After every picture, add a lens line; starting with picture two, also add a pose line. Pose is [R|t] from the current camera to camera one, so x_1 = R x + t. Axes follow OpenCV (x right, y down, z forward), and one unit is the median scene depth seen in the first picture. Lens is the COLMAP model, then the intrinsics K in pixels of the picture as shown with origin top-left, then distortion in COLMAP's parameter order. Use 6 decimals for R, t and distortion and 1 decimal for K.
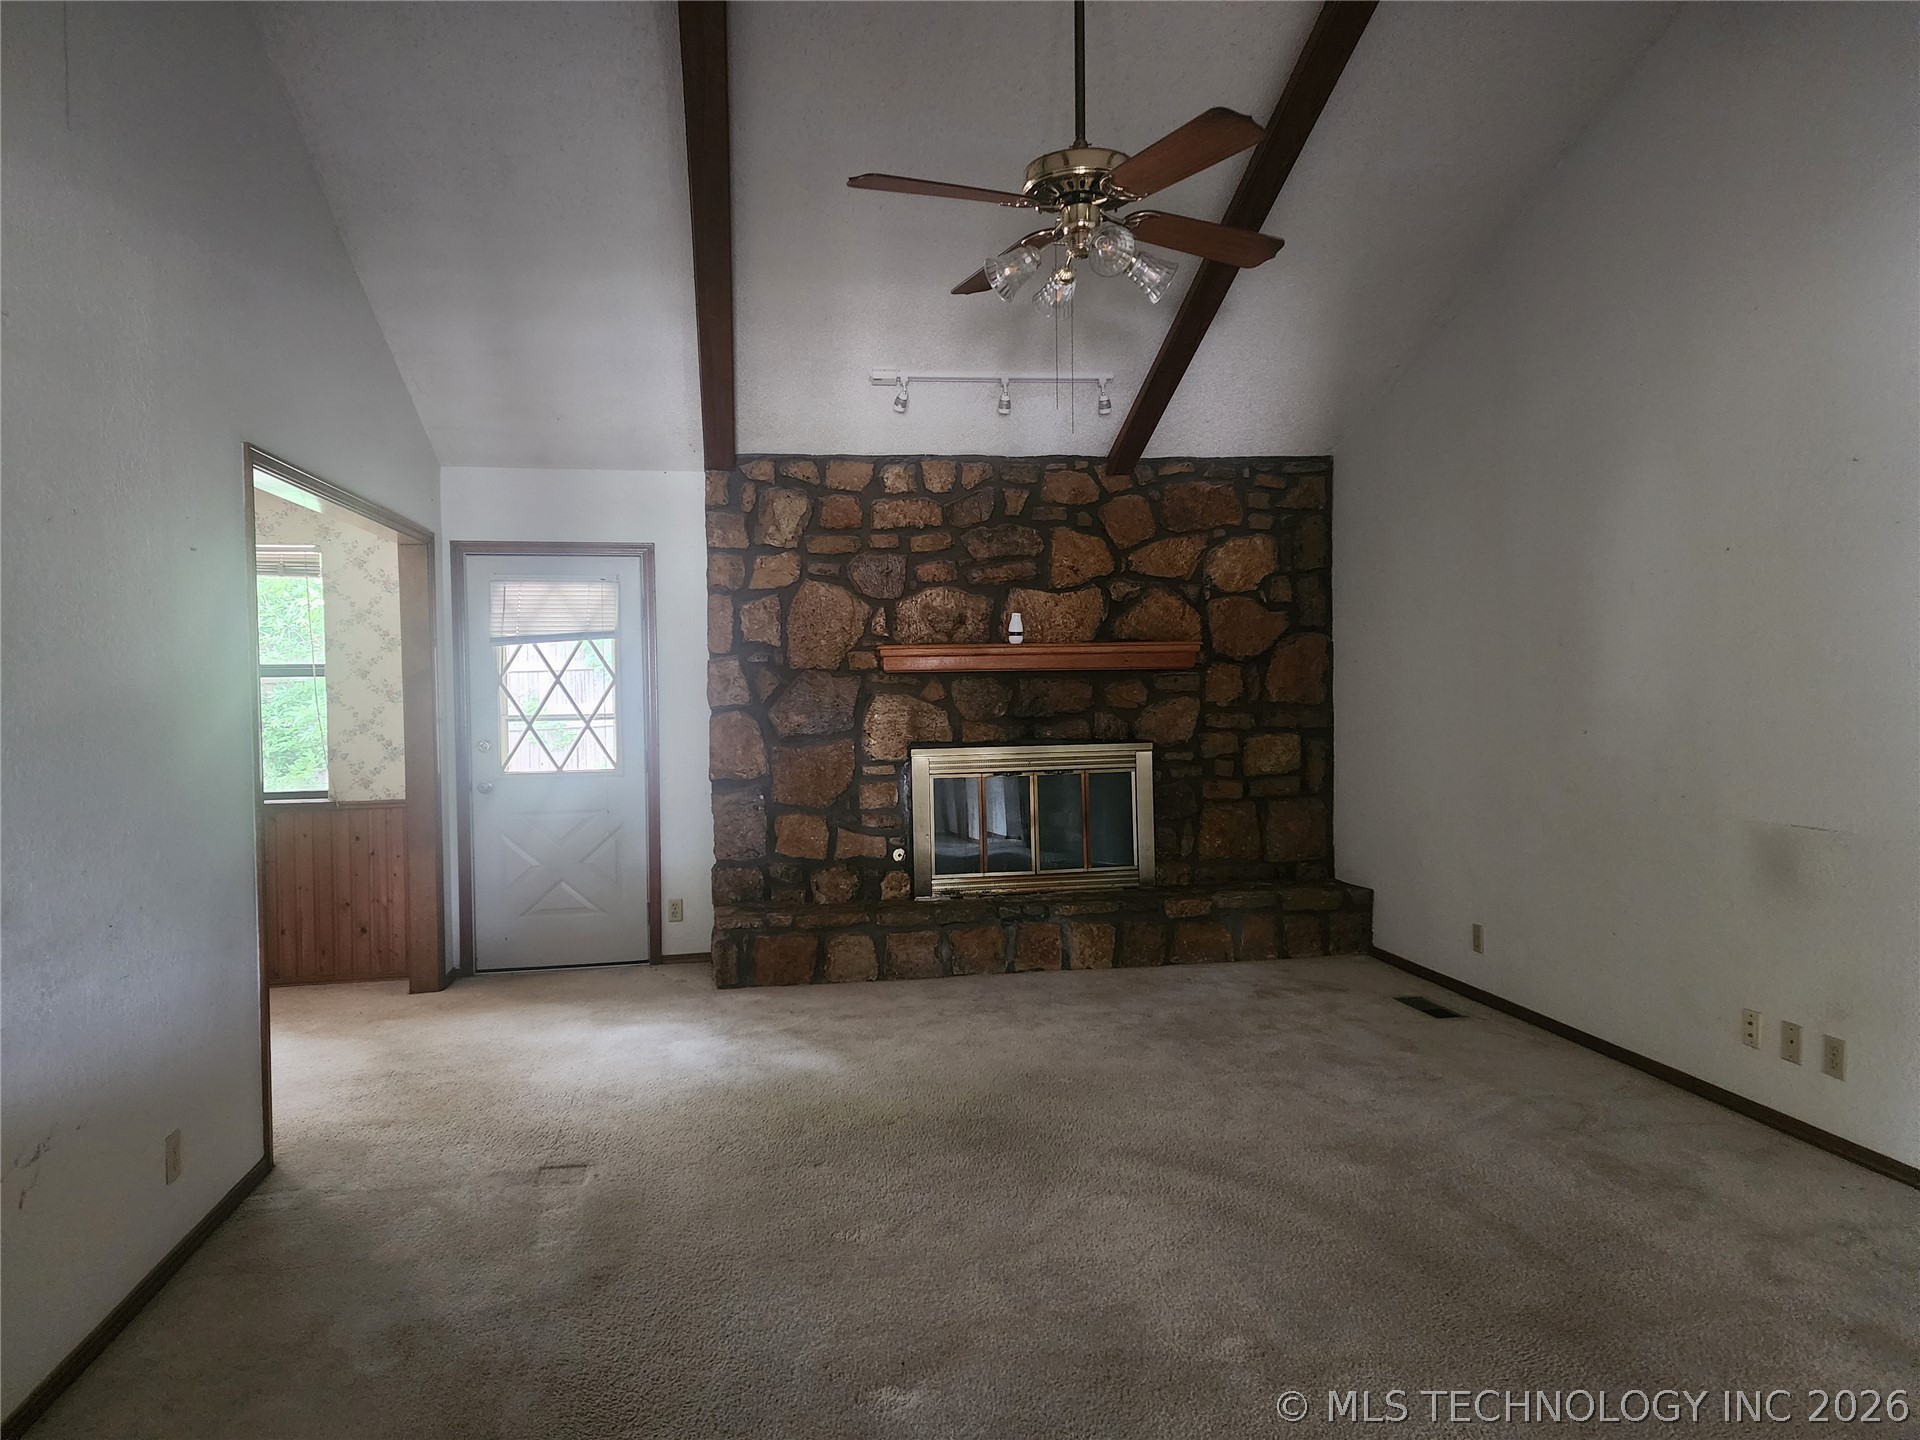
lens RADIAL K [[1294.9, 0, 935.3], [0, 1294.9, 712.2], [0, 0, 1]] dist [0.121237, -0.144792]
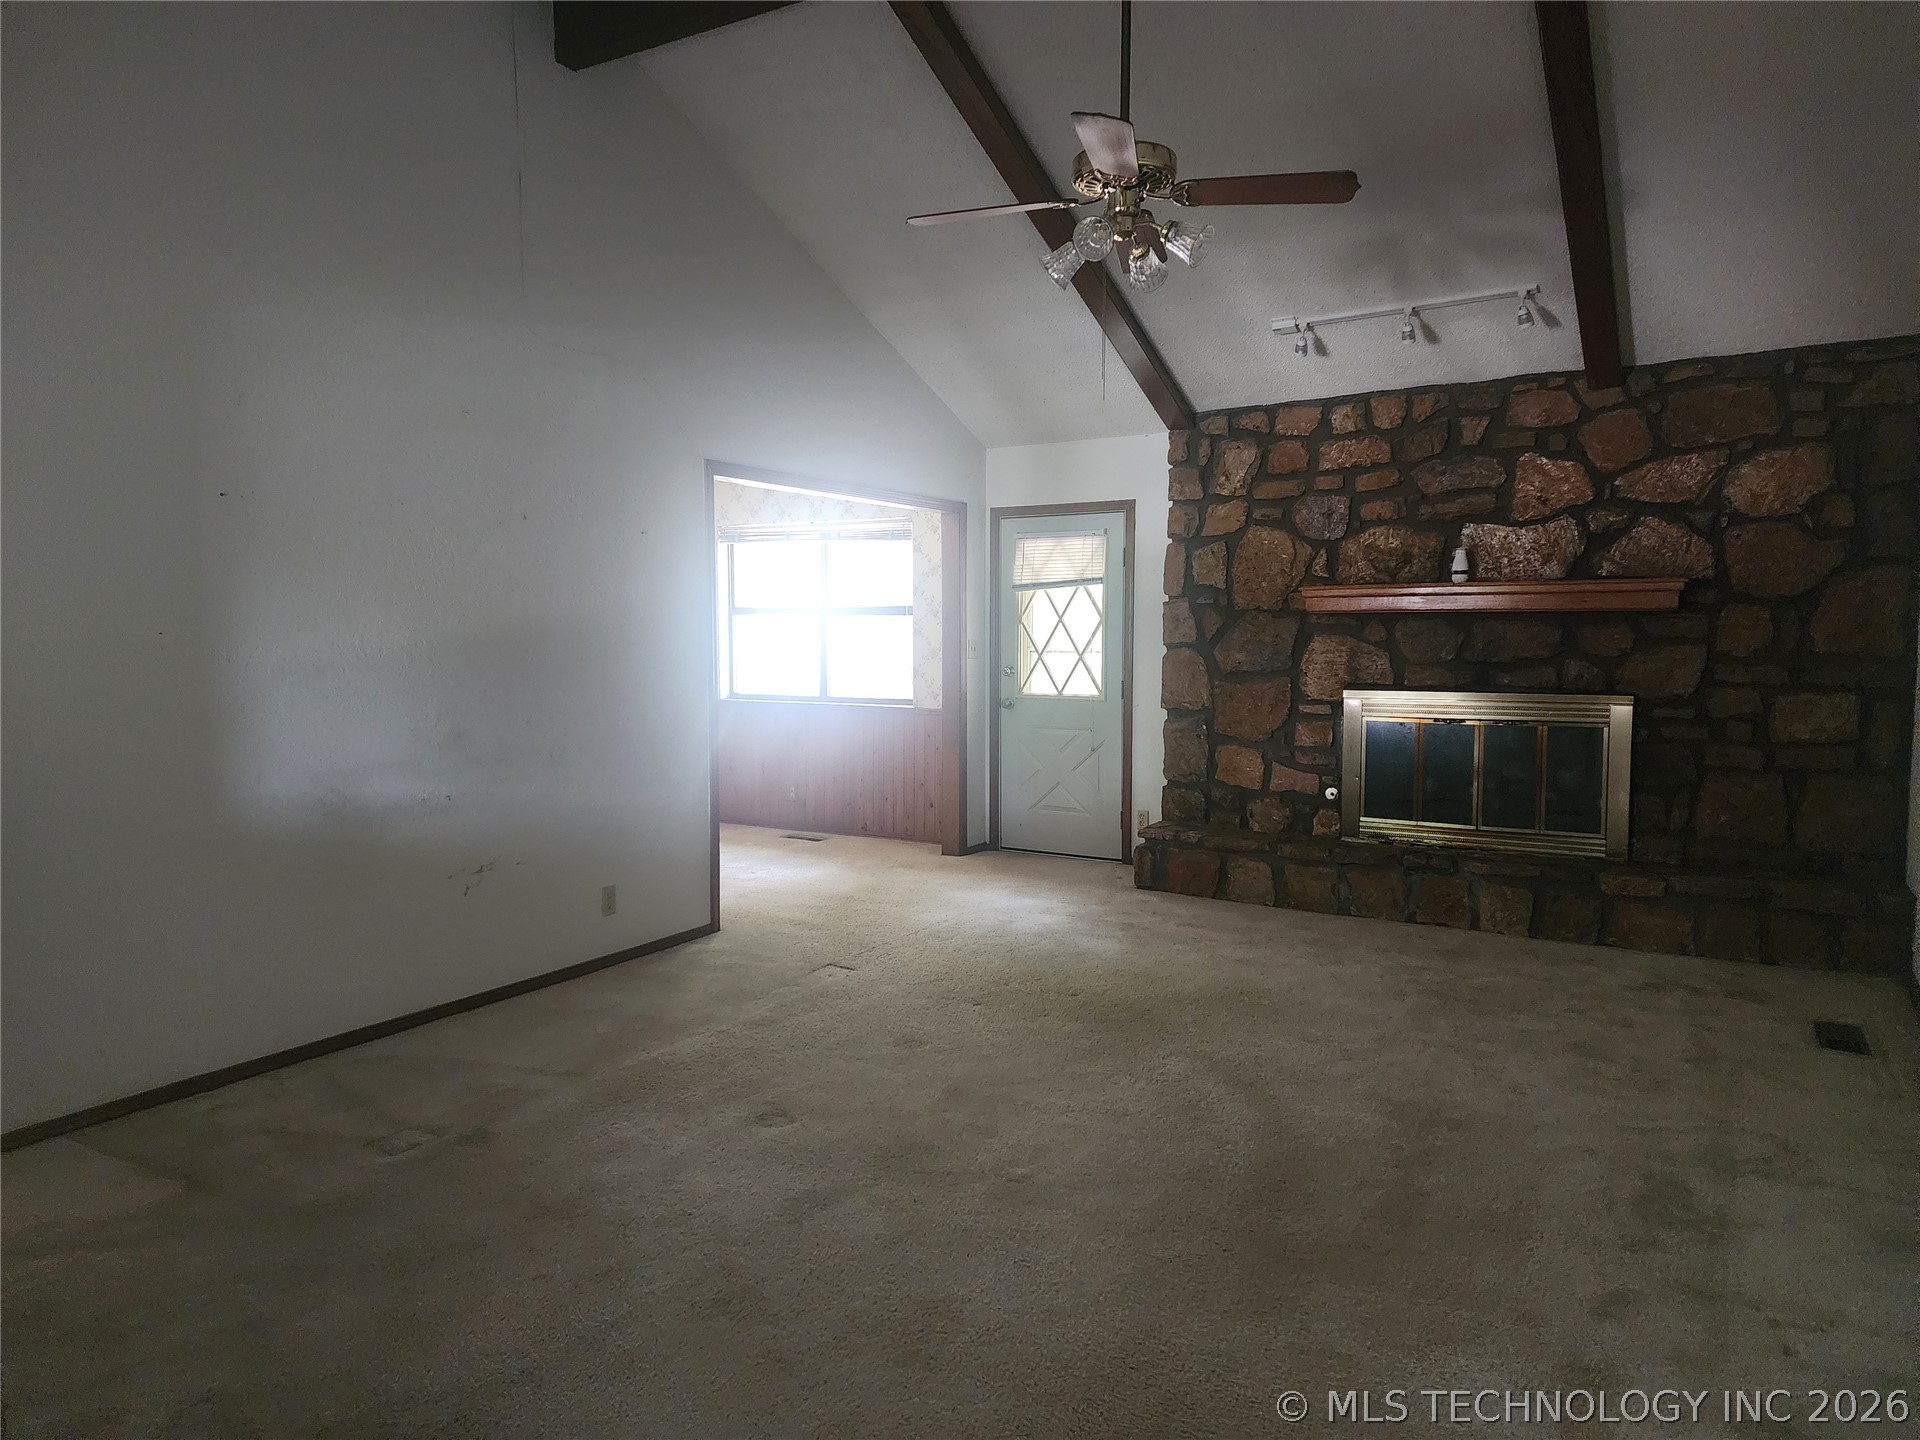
lens RADIAL K [[1294.9, 0, 935.3], [0, 1294.9, 712.2], [0, 0, 1]] dist [0.121237, -0.144792]
pose [[0.741134, 0.057683, -0.668875, 0.426492], [-0.027225, 0.998065, 0.055906, -0.002358], [0.670805, -0.023223, 0.741270, 0.033180]]
